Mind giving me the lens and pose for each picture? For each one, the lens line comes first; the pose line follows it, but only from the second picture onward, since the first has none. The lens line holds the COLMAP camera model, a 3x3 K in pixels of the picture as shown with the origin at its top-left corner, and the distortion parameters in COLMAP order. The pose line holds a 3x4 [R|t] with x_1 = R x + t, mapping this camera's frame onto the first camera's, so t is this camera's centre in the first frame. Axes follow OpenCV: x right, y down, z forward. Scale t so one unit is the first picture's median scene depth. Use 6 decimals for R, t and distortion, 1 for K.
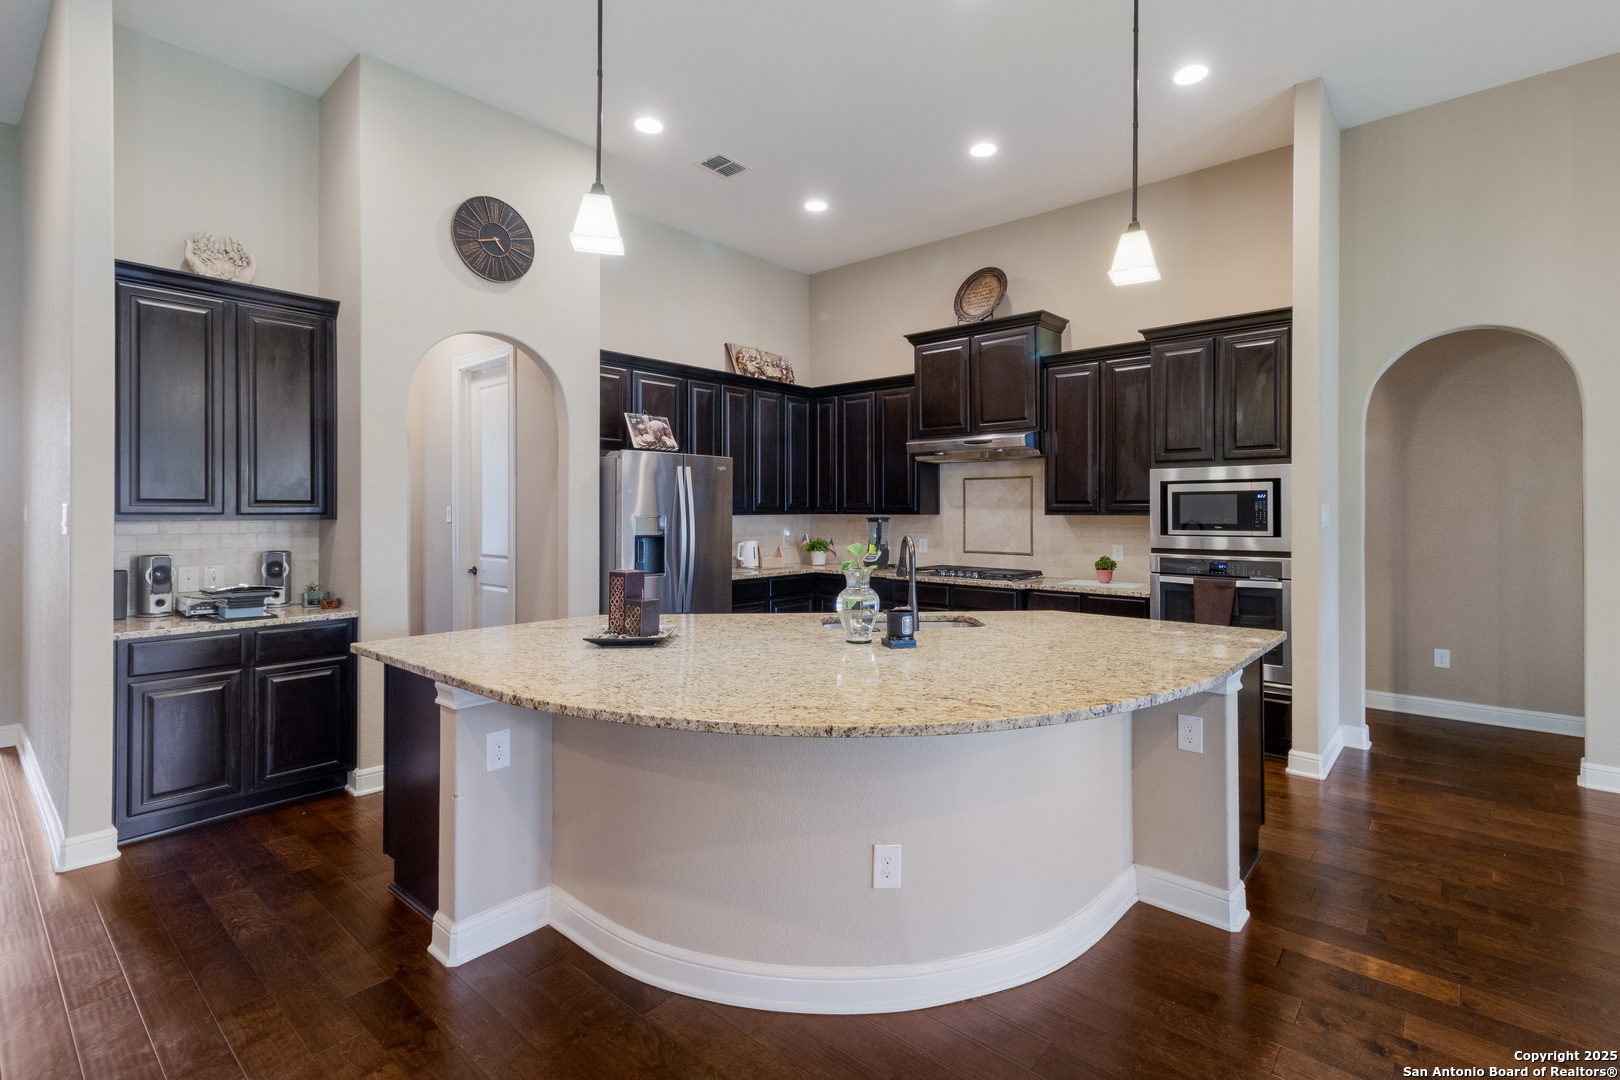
lens RADIAL K [[753.2, 0, 828.7], [0, 753.2, 519.3], [0, 0, 1]] dist [0.013483, 0.000234]
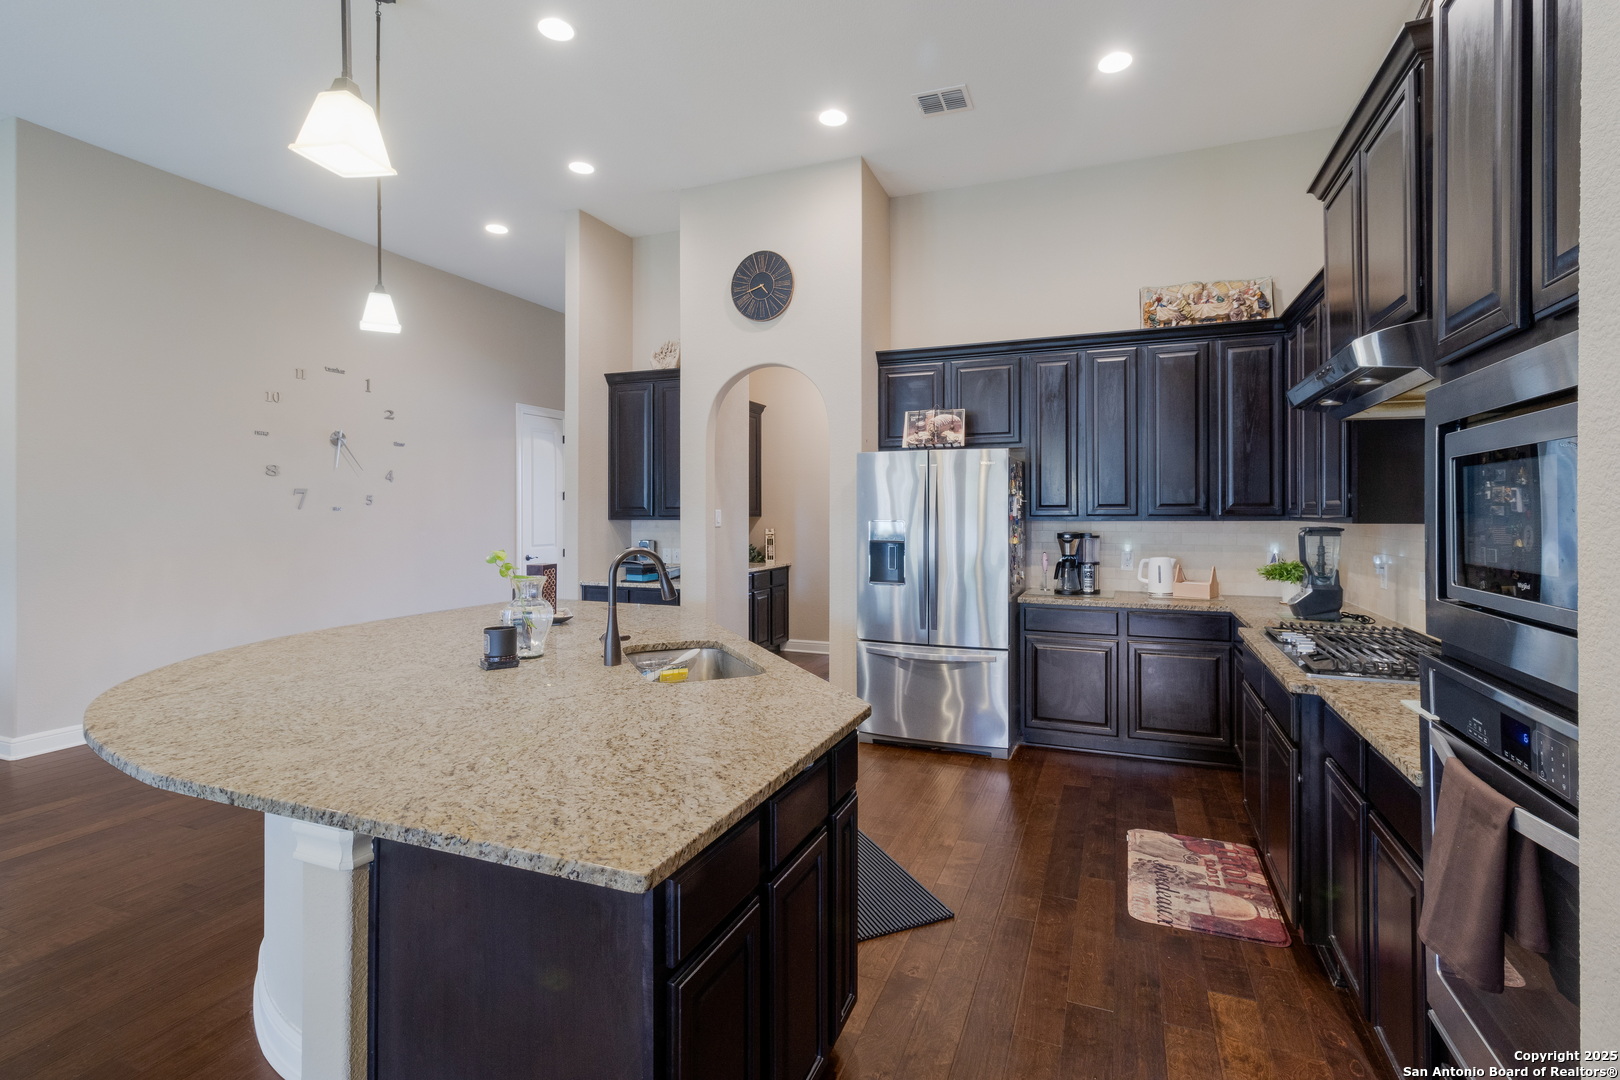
lens RADIAL K [[753.2, 0, 828.7], [0, 753.2, 519.3], [0, 0, 1]] dist [0.013483, 0.000234]
pose [[0.331492, 0.009710, -0.943408, 0.590191], [-0.012288, 0.999907, 0.005974, -0.009589], [0.943378, 0.009612, 0.331581, 0.587854]]
